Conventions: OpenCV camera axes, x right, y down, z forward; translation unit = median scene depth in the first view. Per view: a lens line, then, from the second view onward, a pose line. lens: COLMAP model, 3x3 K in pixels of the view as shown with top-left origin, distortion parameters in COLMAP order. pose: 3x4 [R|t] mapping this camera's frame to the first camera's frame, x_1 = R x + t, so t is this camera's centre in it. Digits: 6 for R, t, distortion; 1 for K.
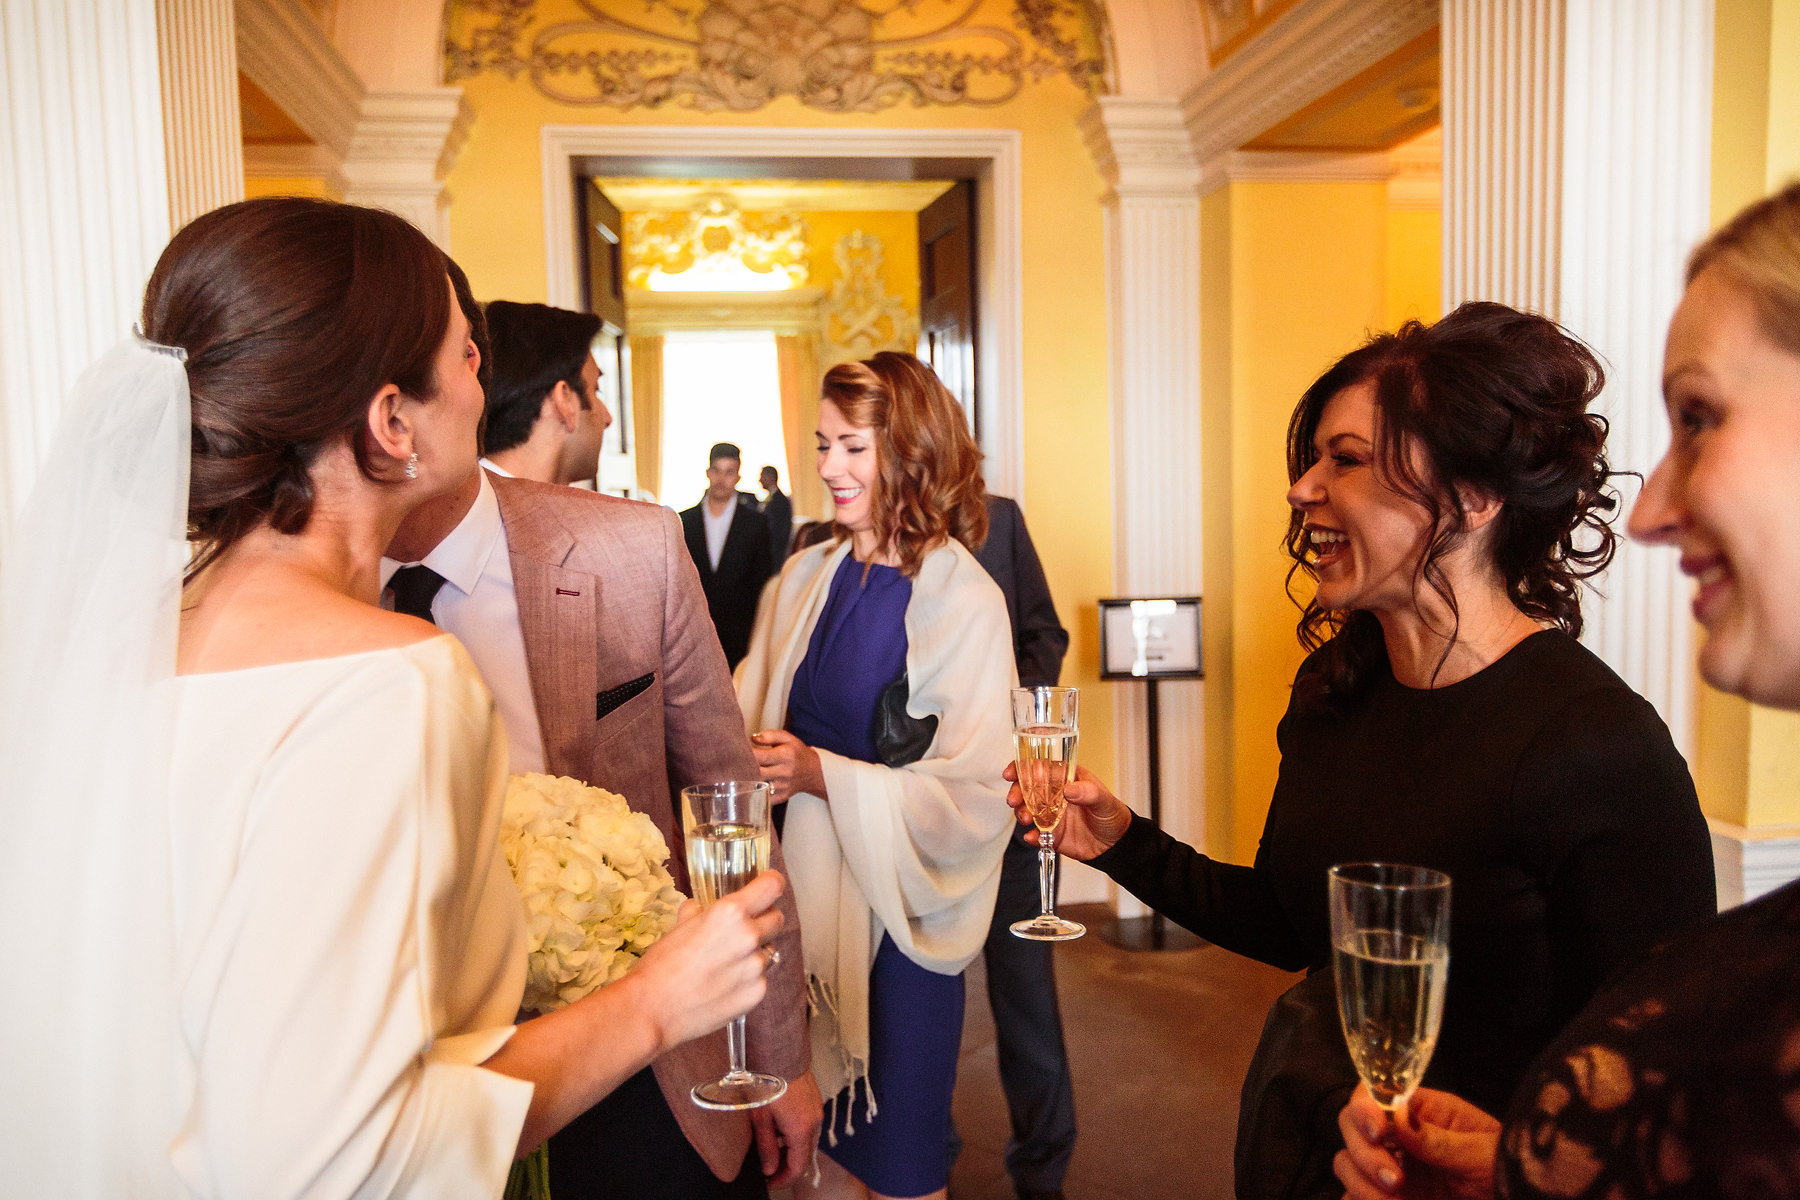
lens RADIAL K [[1436.1, 0, 897.9], [0, 1436.1, 609.3], [0, 0, 1]] dist [-0.001672, 0.009912]
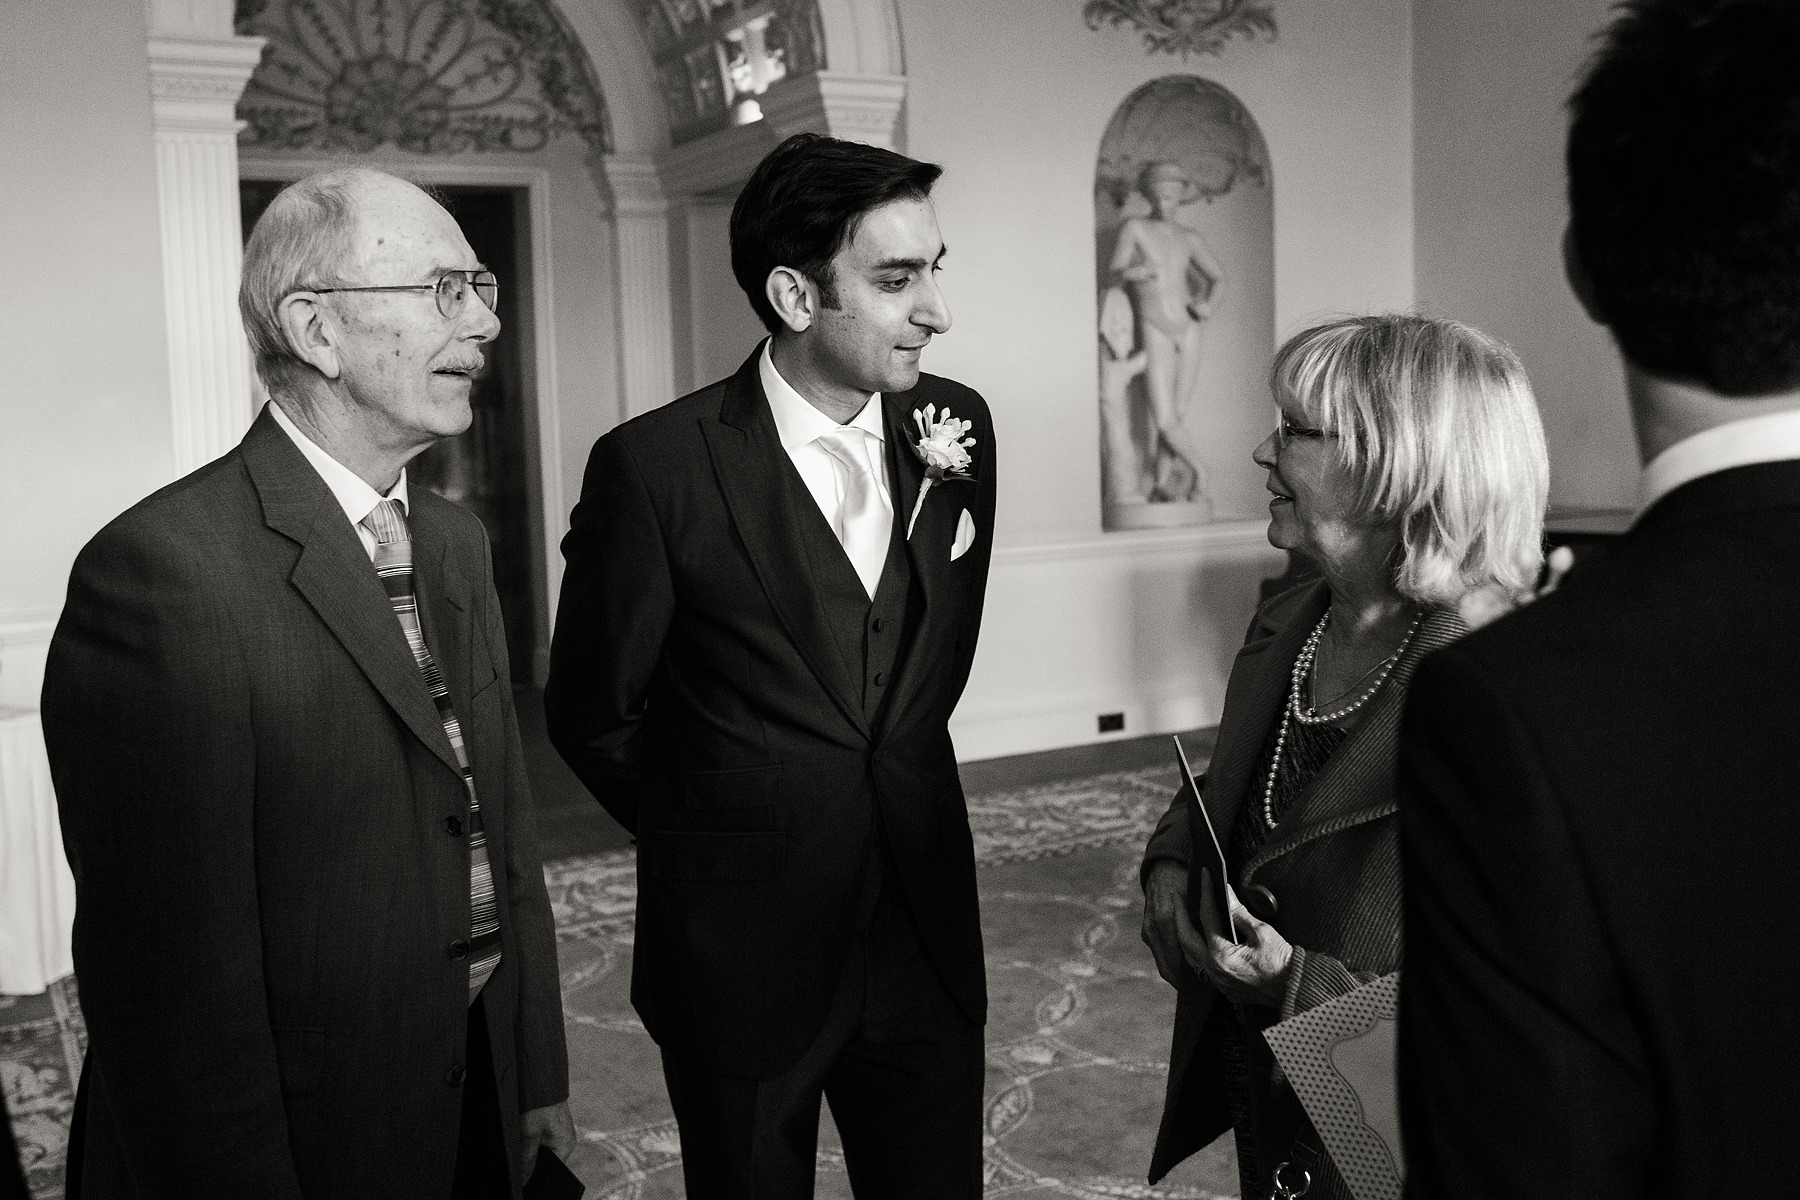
lens RADIAL K [[1430.8, 0, 903.3], [0, 1430.8, 600.0], [0, 0, 1]] dist [0.039728, -0.006374]
pose [[0.924143, -0.053037, 0.378347, -0.169943], [0.021420, 0.995952, 0.087292, -0.008242], [-0.381446, -0.072566, 0.921539, -0.582071]]
